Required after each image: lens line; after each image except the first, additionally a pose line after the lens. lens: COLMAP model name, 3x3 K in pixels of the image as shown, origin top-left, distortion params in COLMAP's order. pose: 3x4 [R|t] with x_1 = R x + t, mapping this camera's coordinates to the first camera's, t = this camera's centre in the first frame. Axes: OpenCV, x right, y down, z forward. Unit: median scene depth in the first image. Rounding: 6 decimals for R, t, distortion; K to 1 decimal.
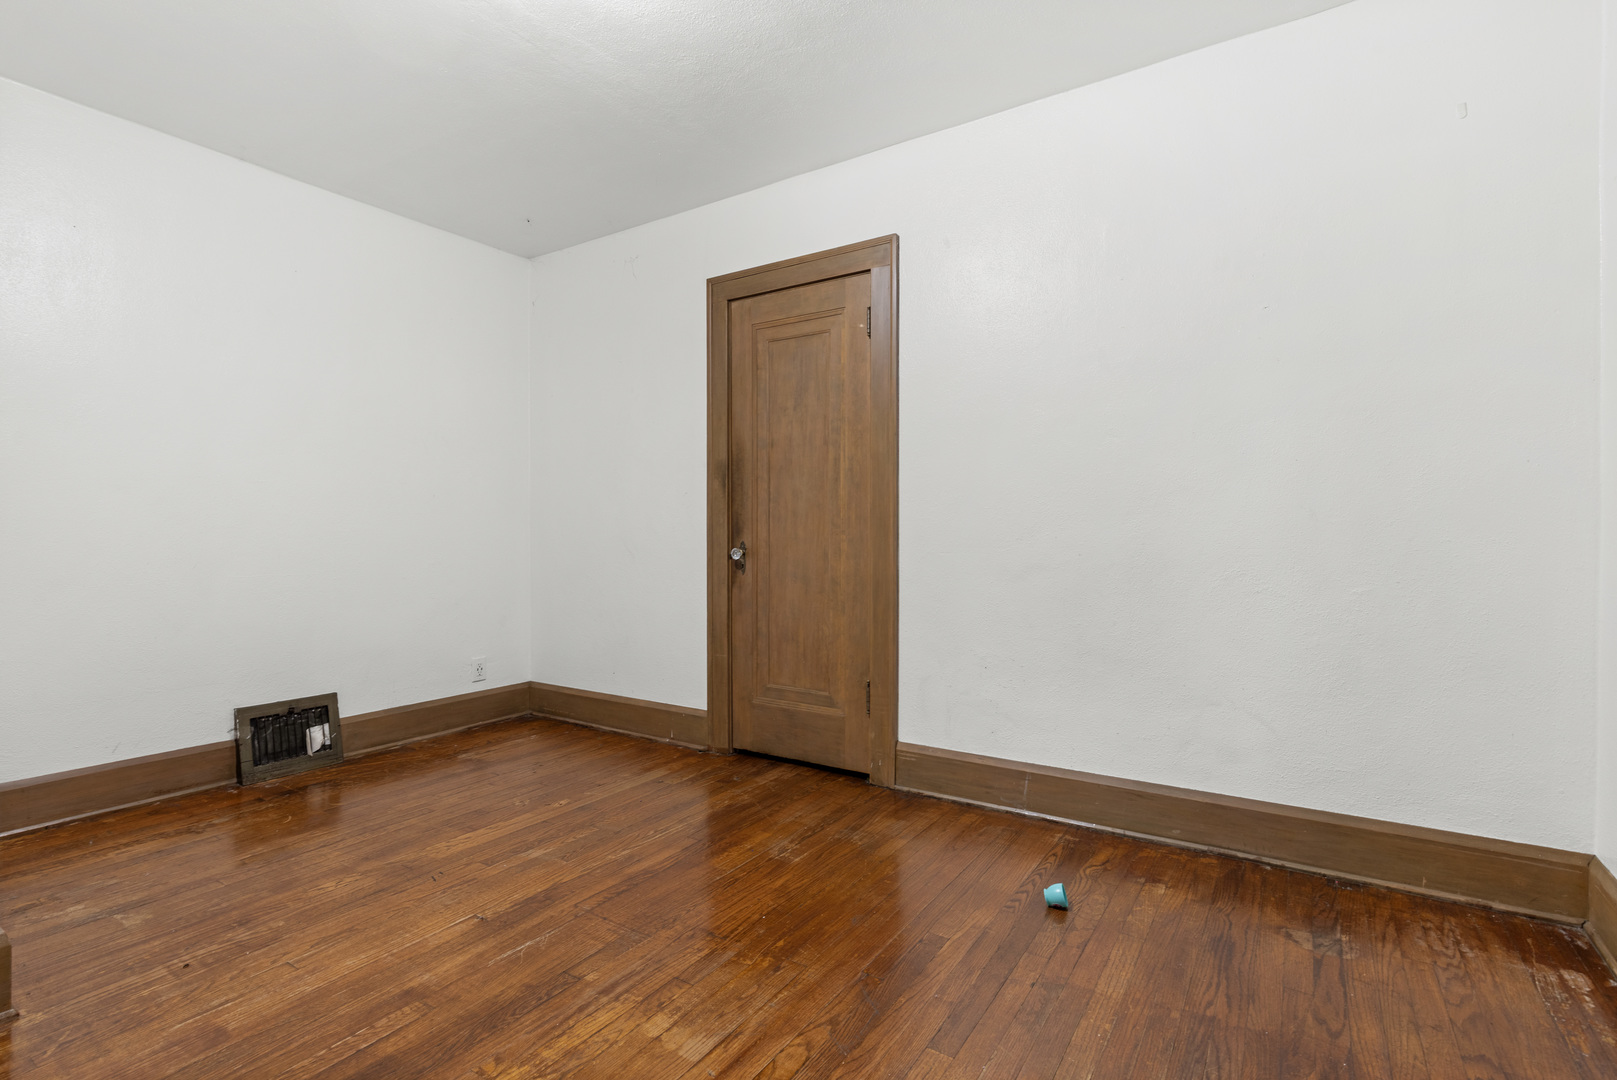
lens RADIAL K [[763.0, 0, 807.6], [0, 763.0, 528.8], [0, 0, 1]] dist [0.001503, 0.000245]
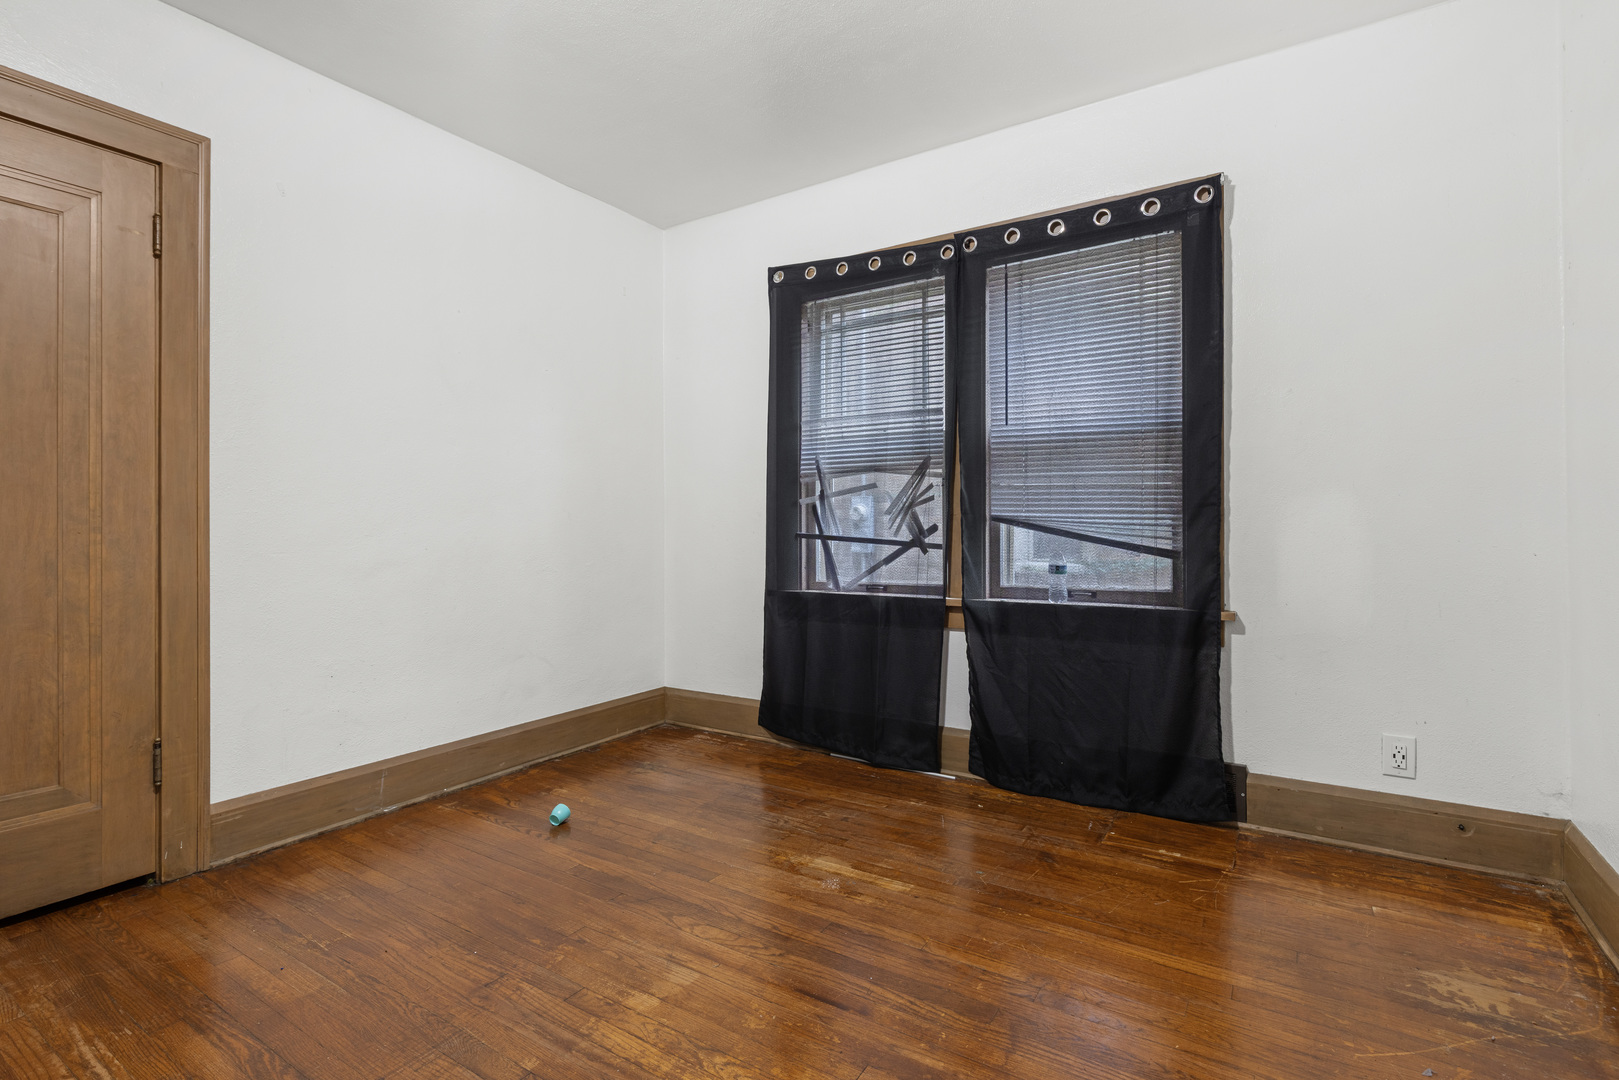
lens RADIAL K [[763.9, 0, 808.6], [0, 763.9, 528.8], [0, 0, 1]] dist [0.001503, 0.000245]
pose [[-0.009337, -0.001782, 0.999955, -0.829211], [-0.001565, 0.999997, 0.001767, 0.001236], [-0.999955, -0.001549, -0.009340, 0.523184]]
